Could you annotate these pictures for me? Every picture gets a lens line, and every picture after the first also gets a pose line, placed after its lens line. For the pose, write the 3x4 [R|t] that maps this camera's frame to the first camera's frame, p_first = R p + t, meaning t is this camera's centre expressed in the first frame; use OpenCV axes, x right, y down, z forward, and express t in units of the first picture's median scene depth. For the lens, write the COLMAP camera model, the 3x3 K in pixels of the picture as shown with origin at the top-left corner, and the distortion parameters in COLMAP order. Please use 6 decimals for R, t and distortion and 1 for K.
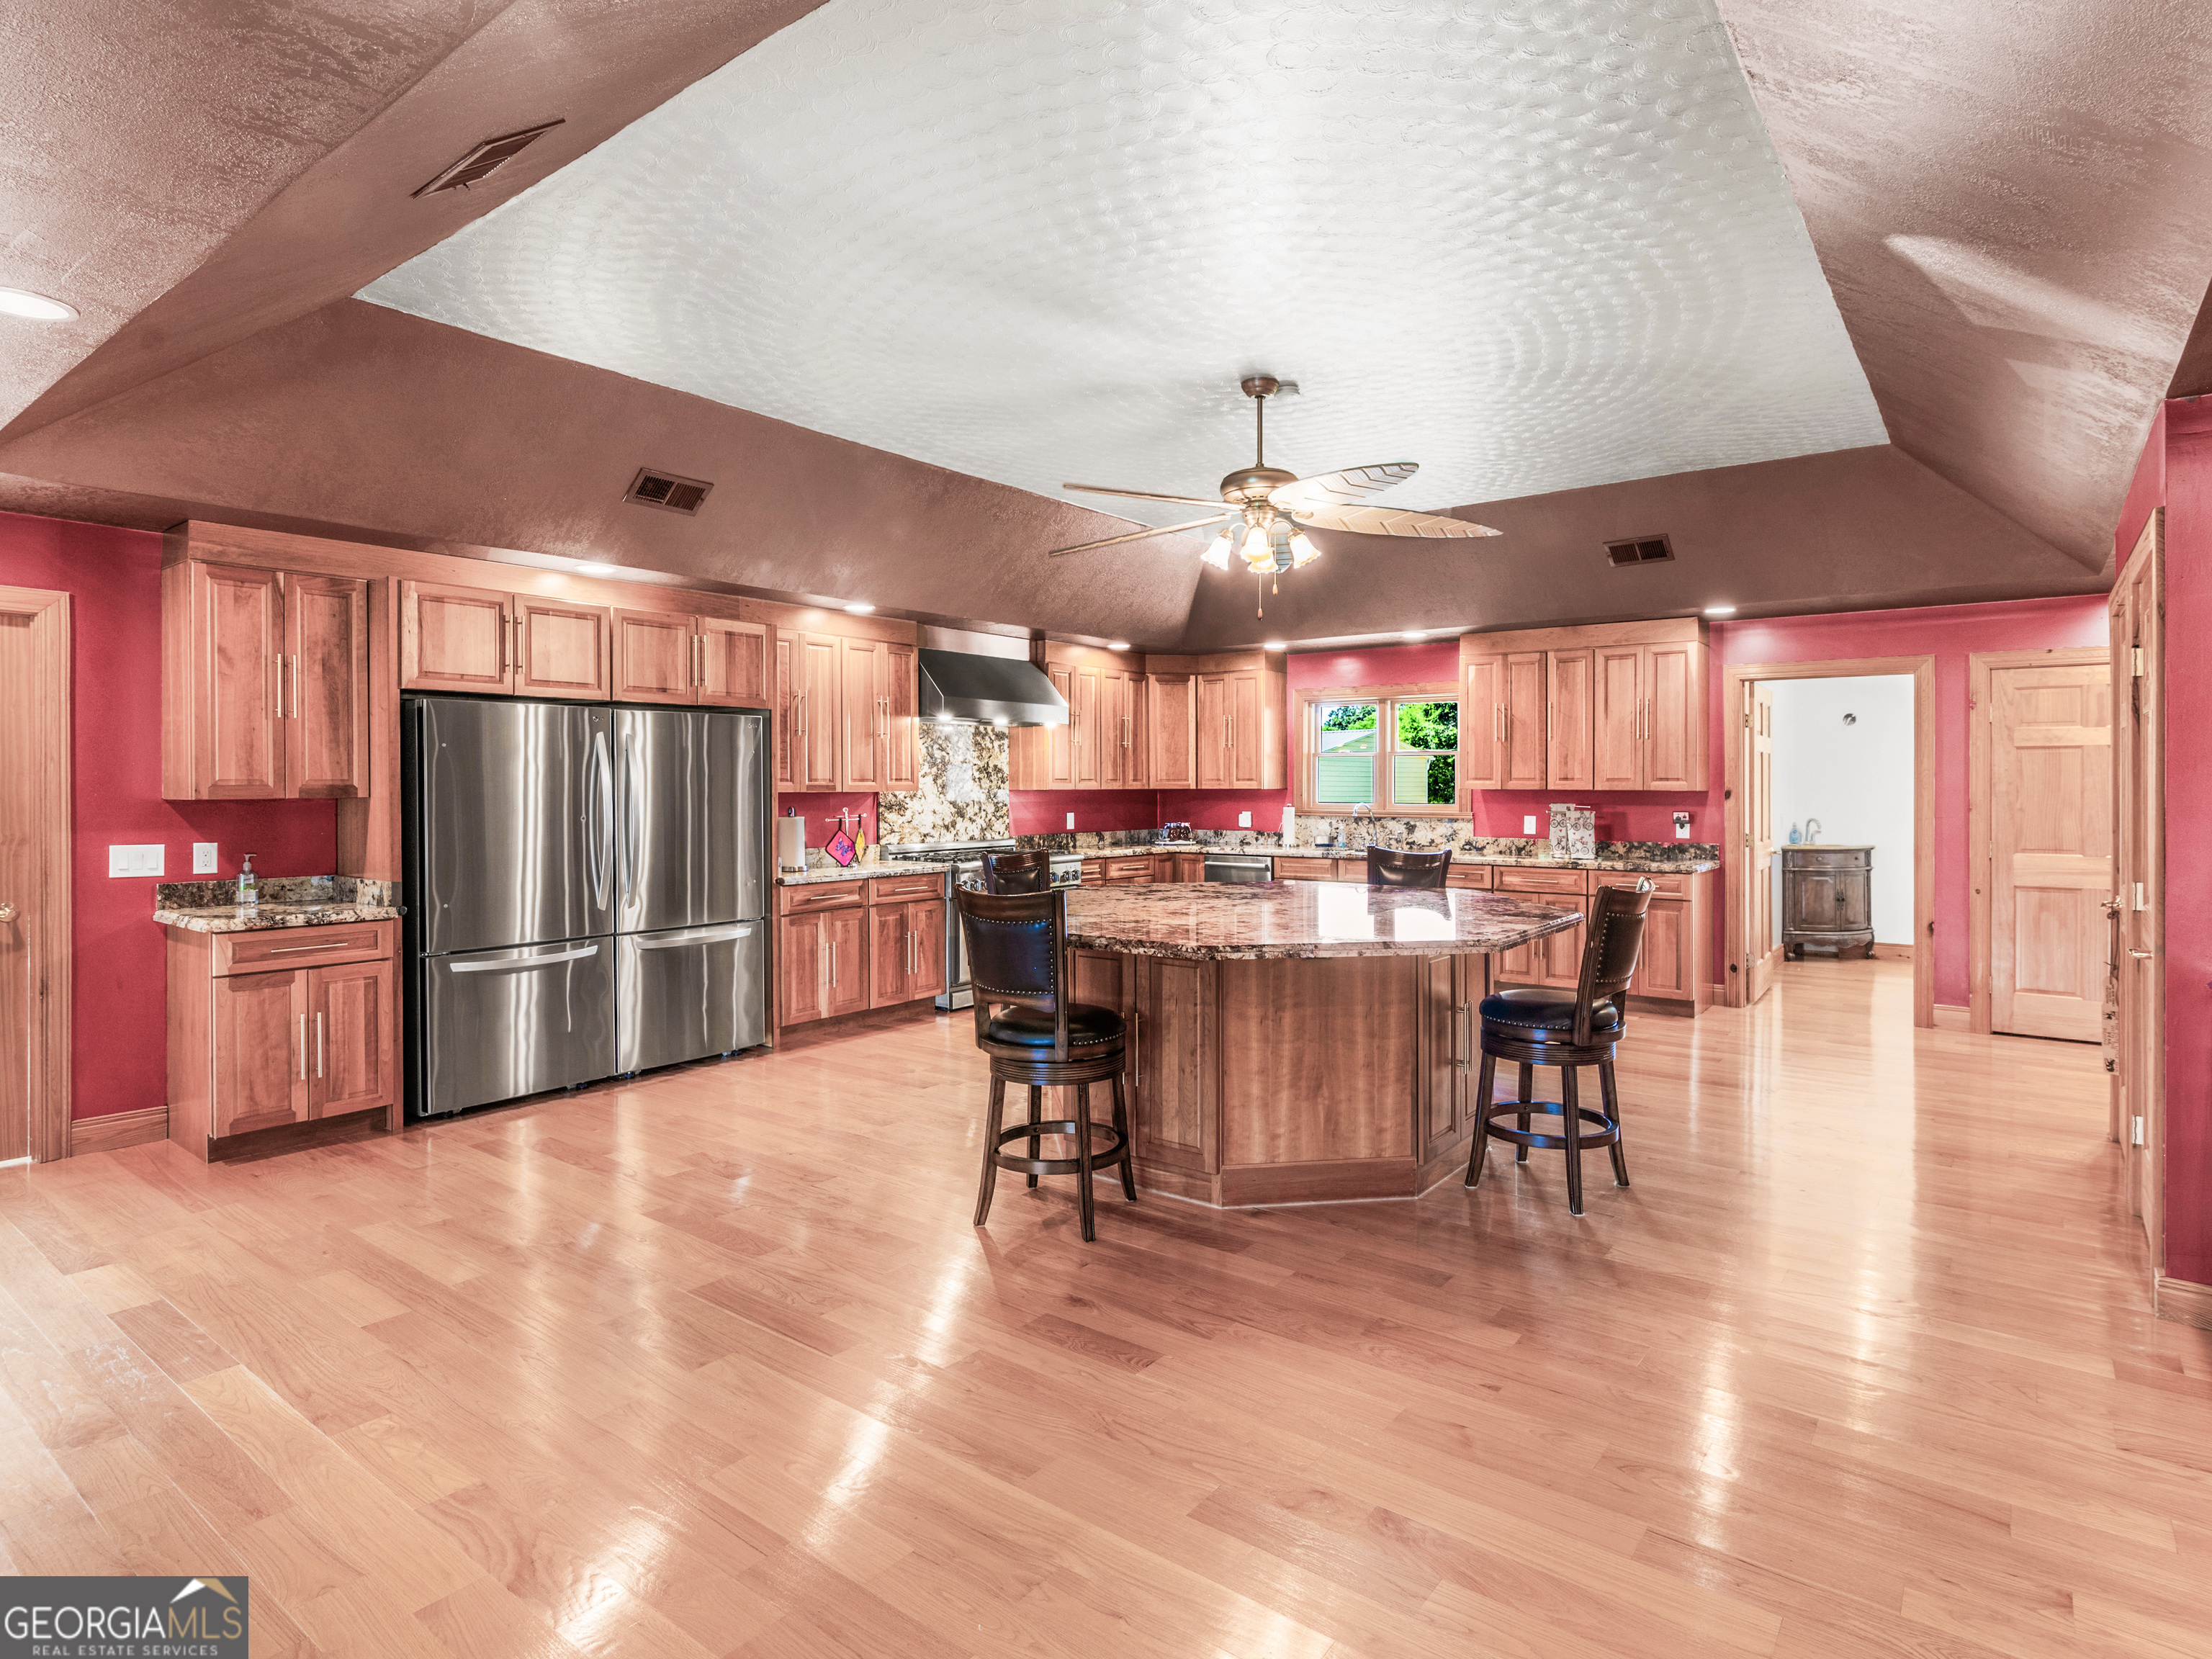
lens RADIAL K [[1165.9, 0, 1113.2], [0, 1165.9, 790.6], [0, 0, 1]] dist [-0.001563, 0.000179]
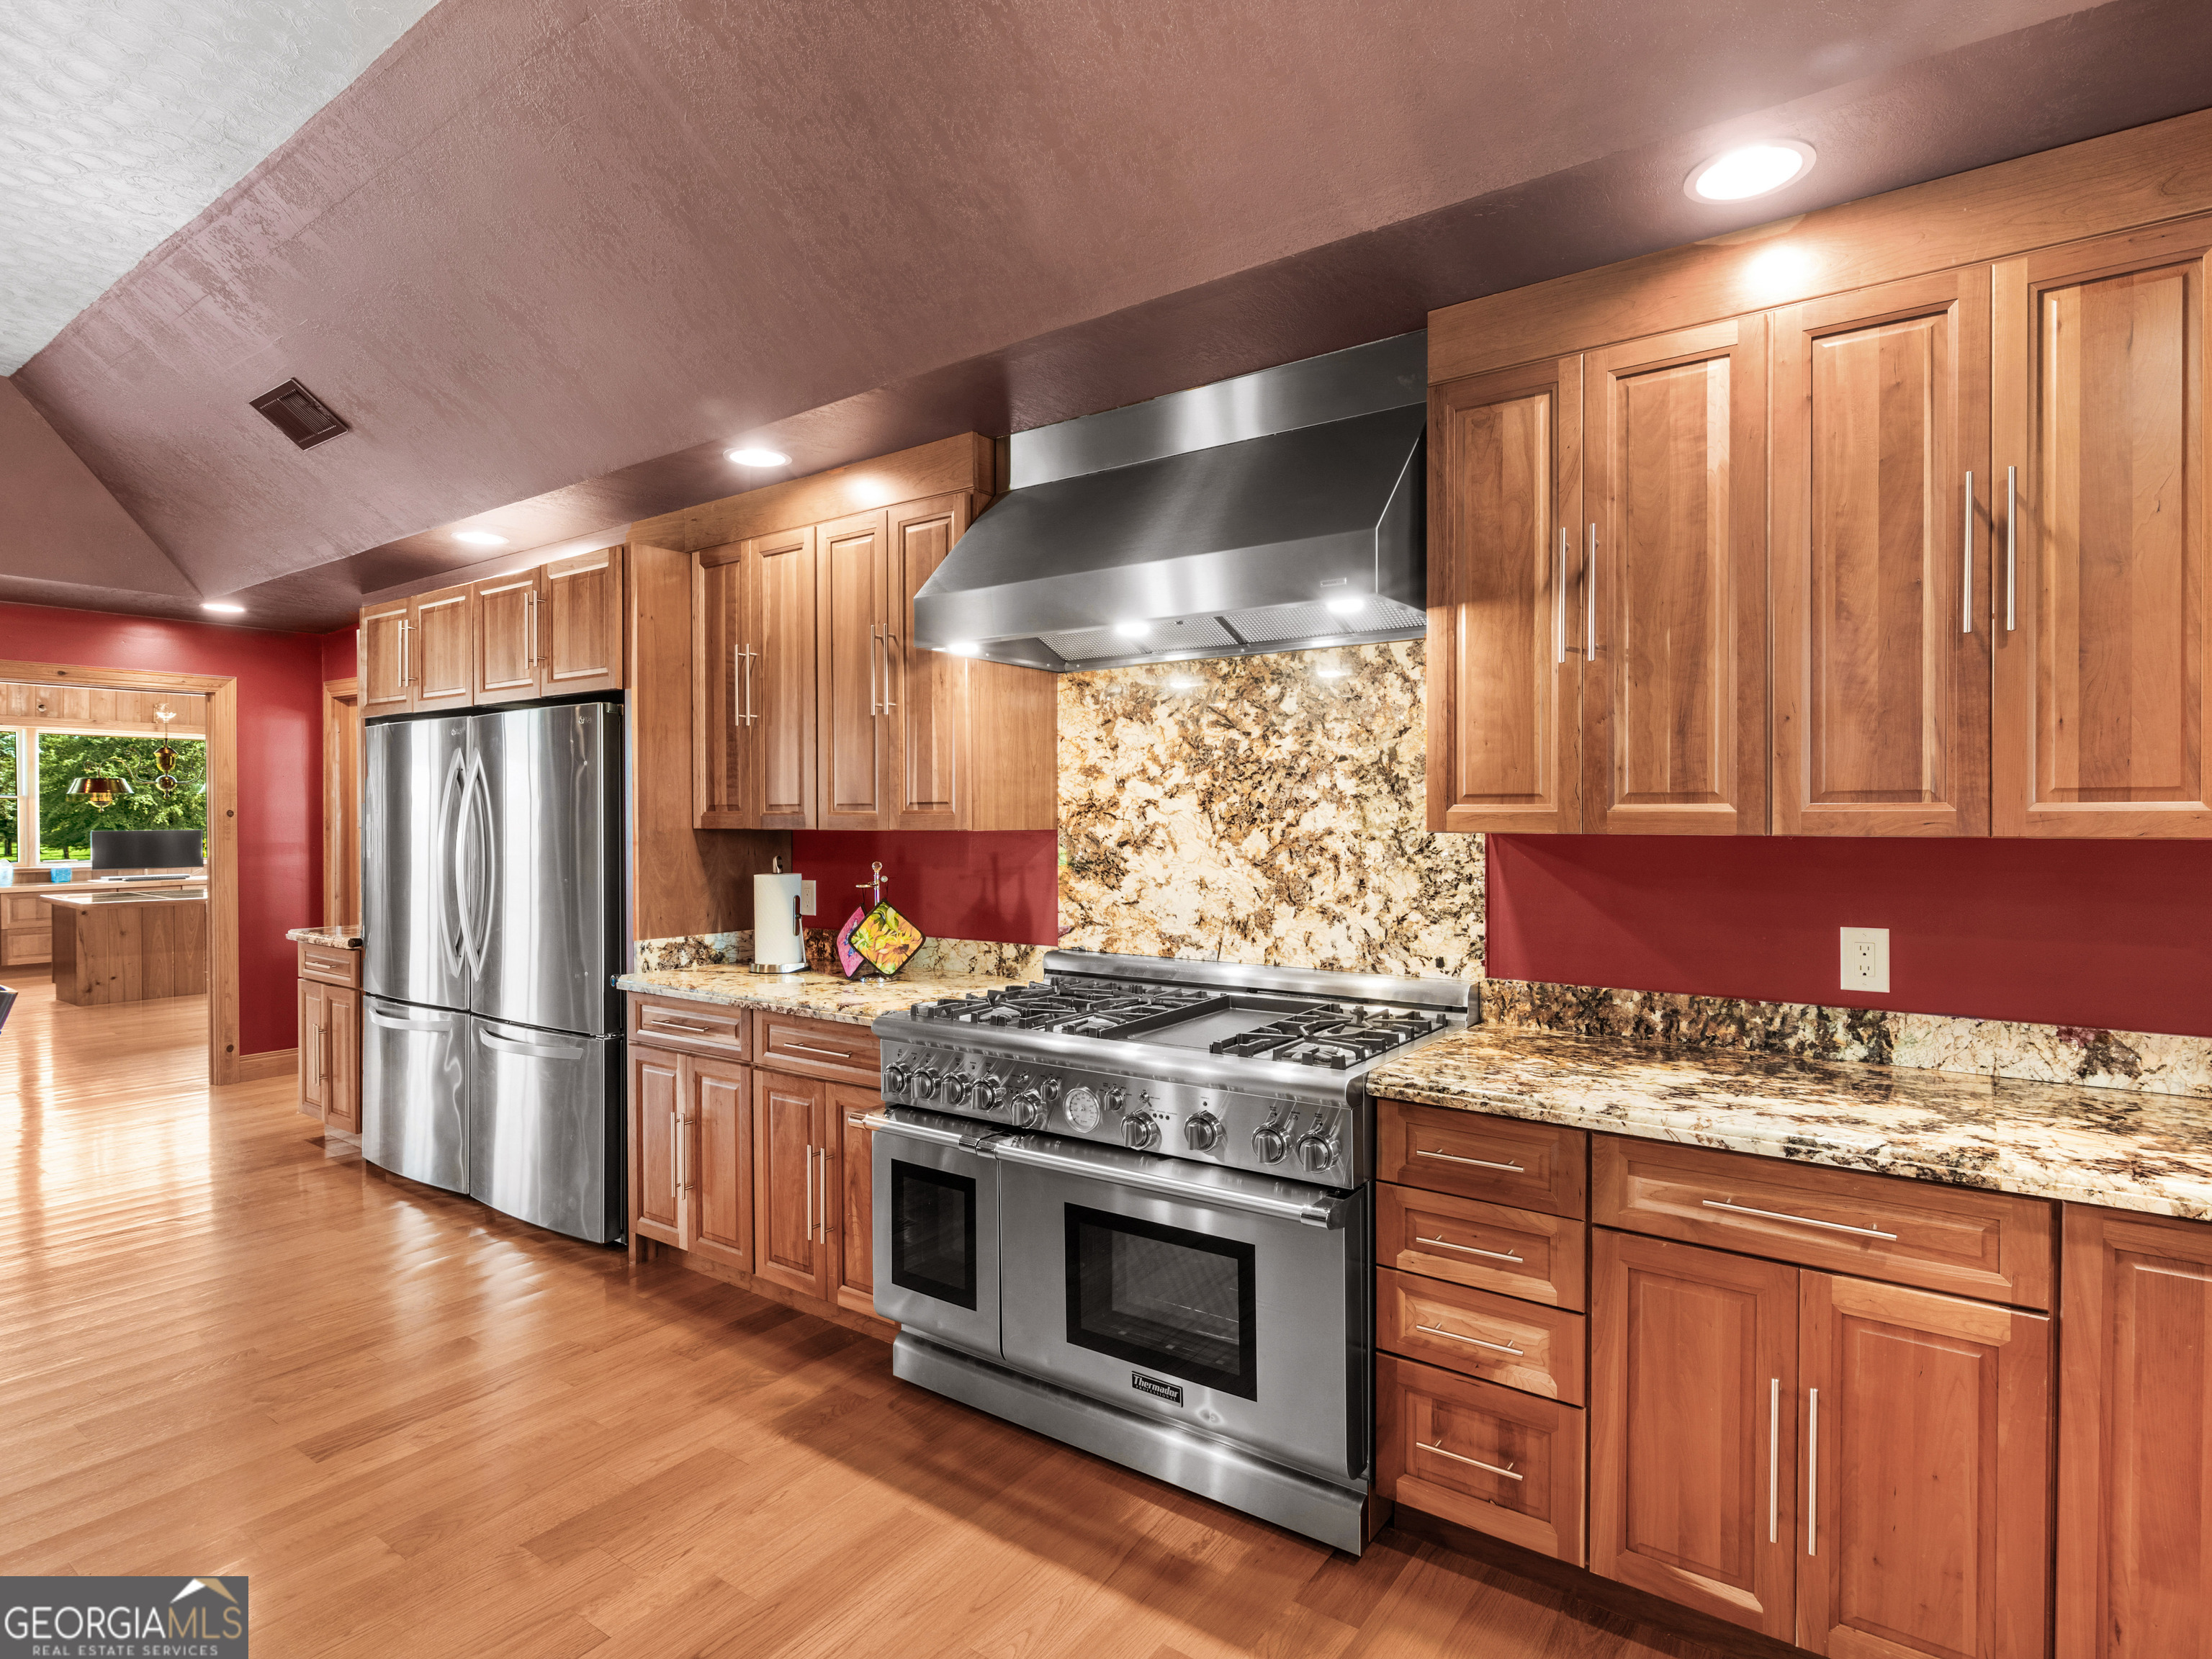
lens RADIAL K [[1168.8, 0, 1099.6], [0, 1168.8, 822.9], [0, 0, 1]] dist [-0.002451, 0.000466]
pose [[0.030510, 0.008035, -0.999502, 0.250531], [-0.002848, 0.999964, 0.007951, -0.005726], [0.999530, 0.002604, 0.030532, 0.992924]]
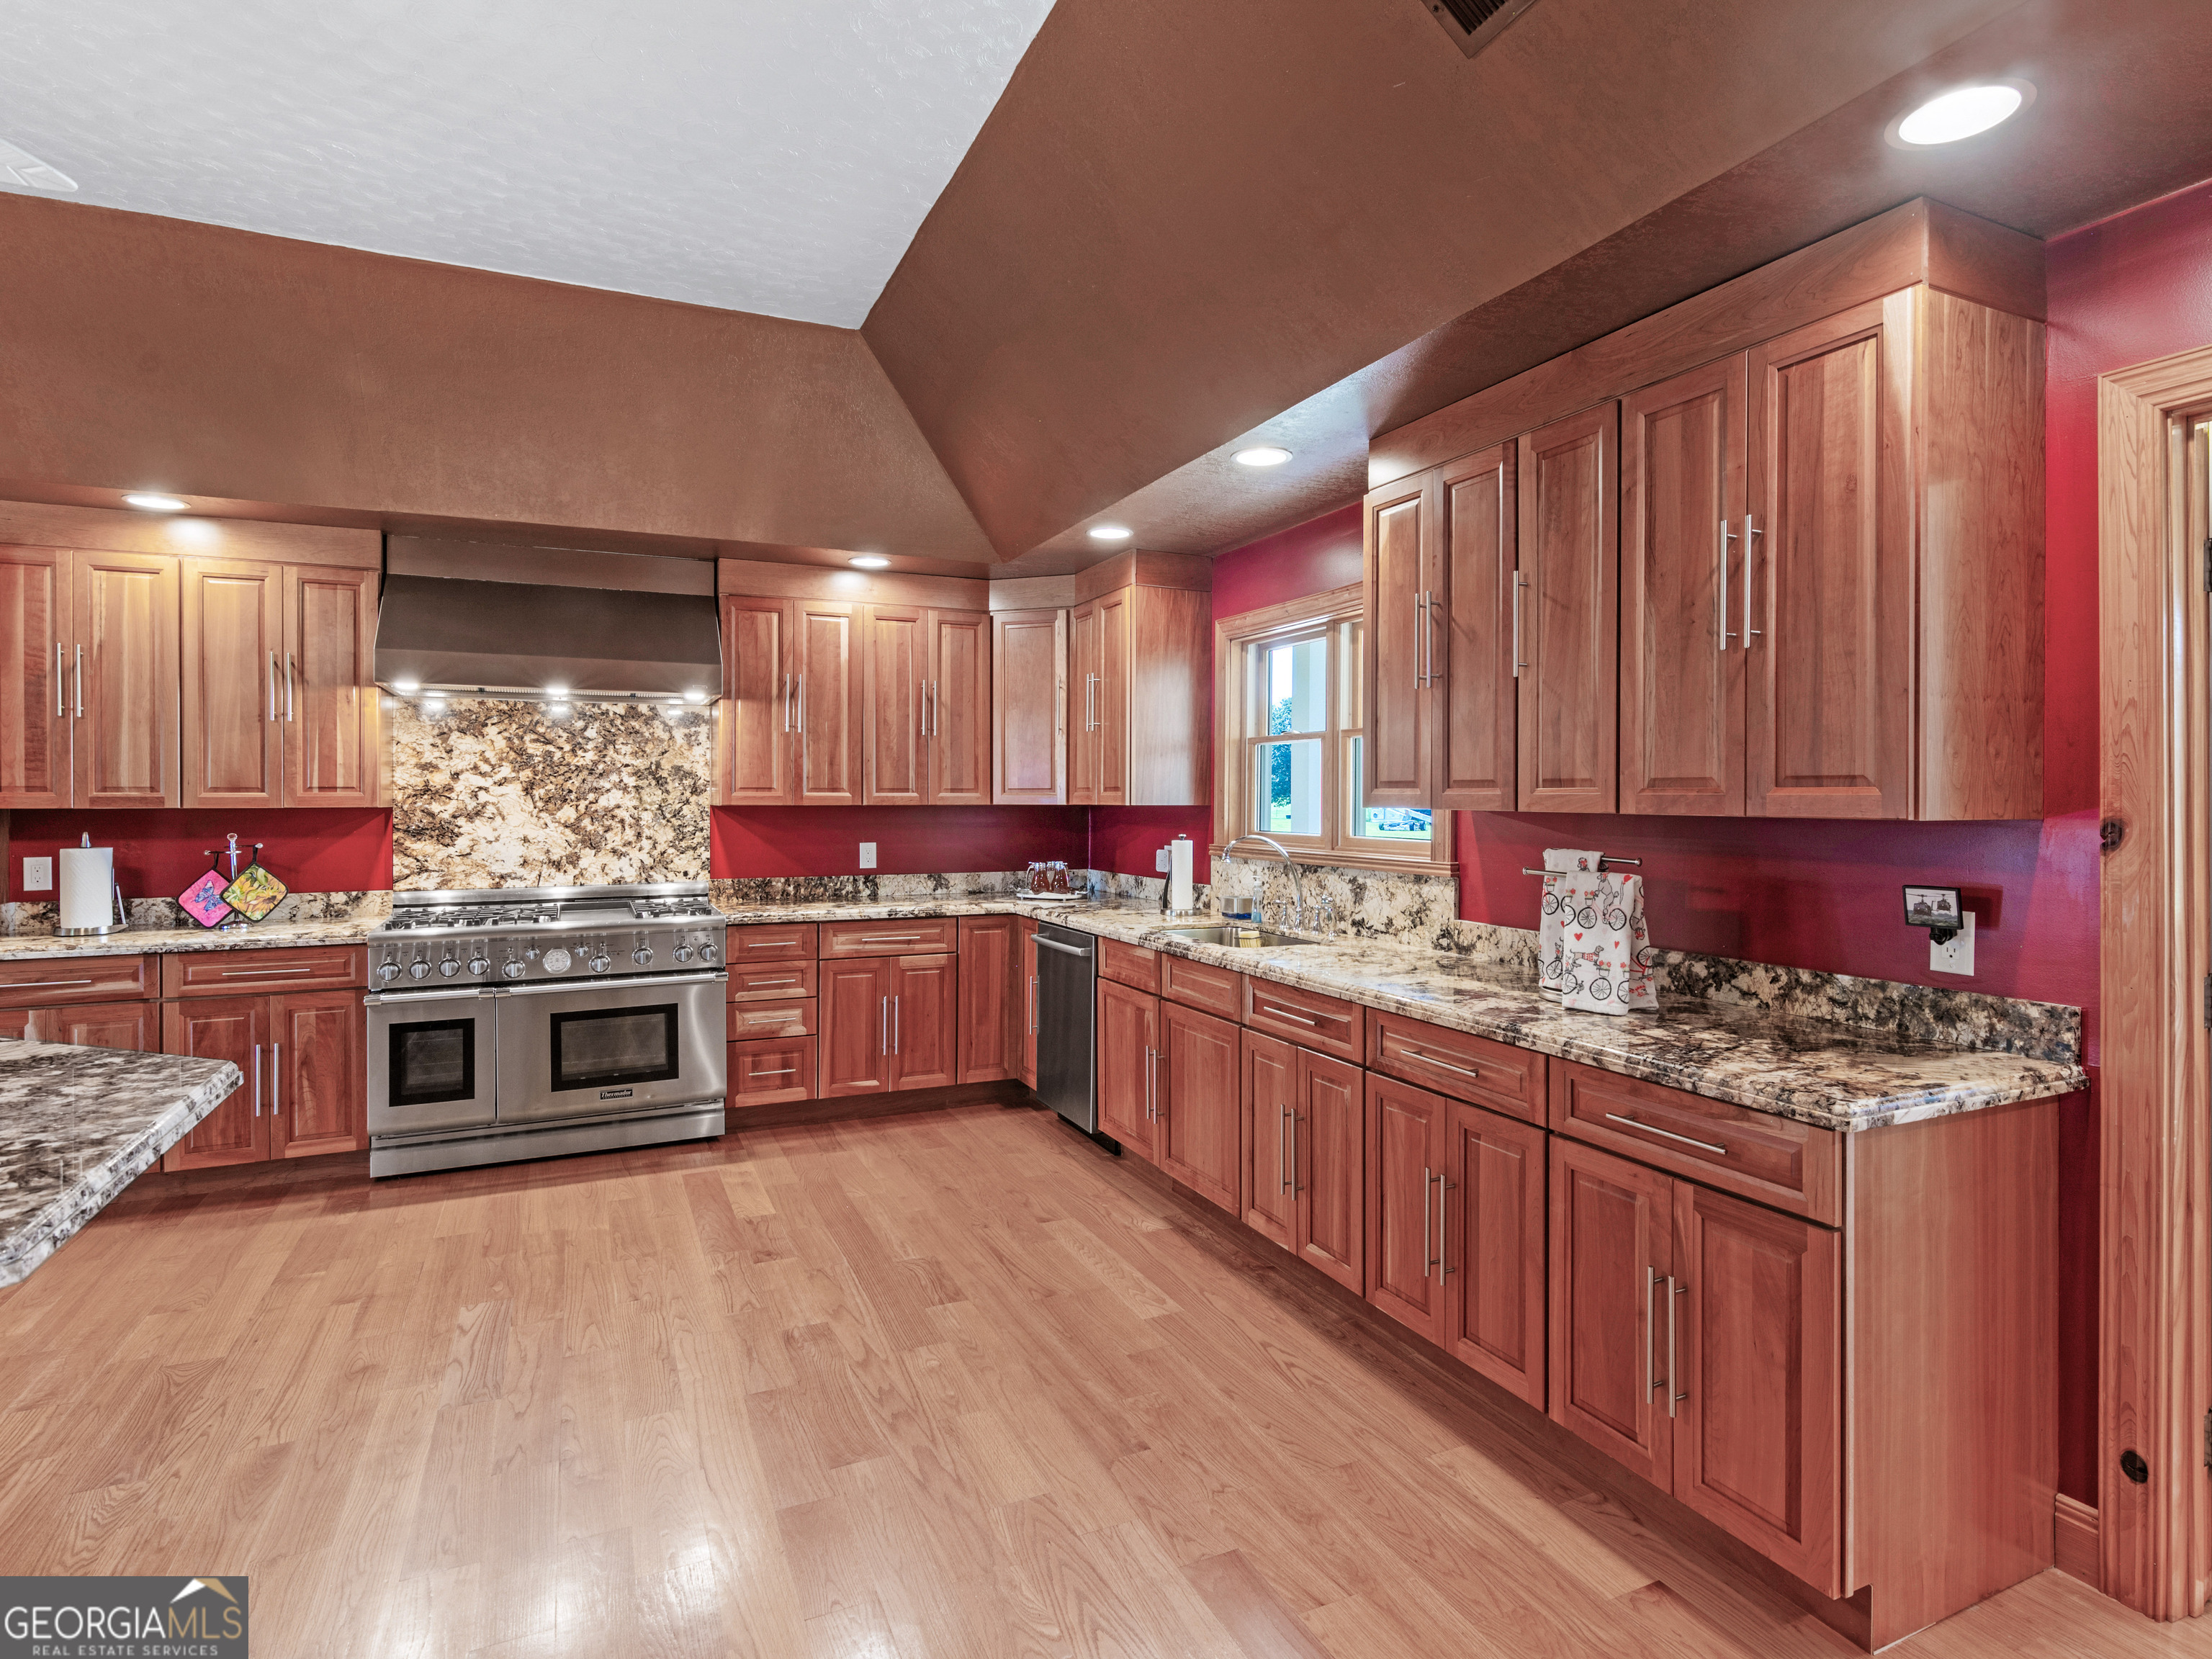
lens RADIAL K [[1122.0, 0, 1105.2], [0, 1122.0, 798.6], [0, 0, 1]] dist [0.000401, -0.000331]
pose [[0.882902, 0.001359, -0.469555, 0.428874], [-0.003384, 0.999988, -0.003469, -0.003188], [0.469545, 0.004651, 0.882896, 0.634222]]
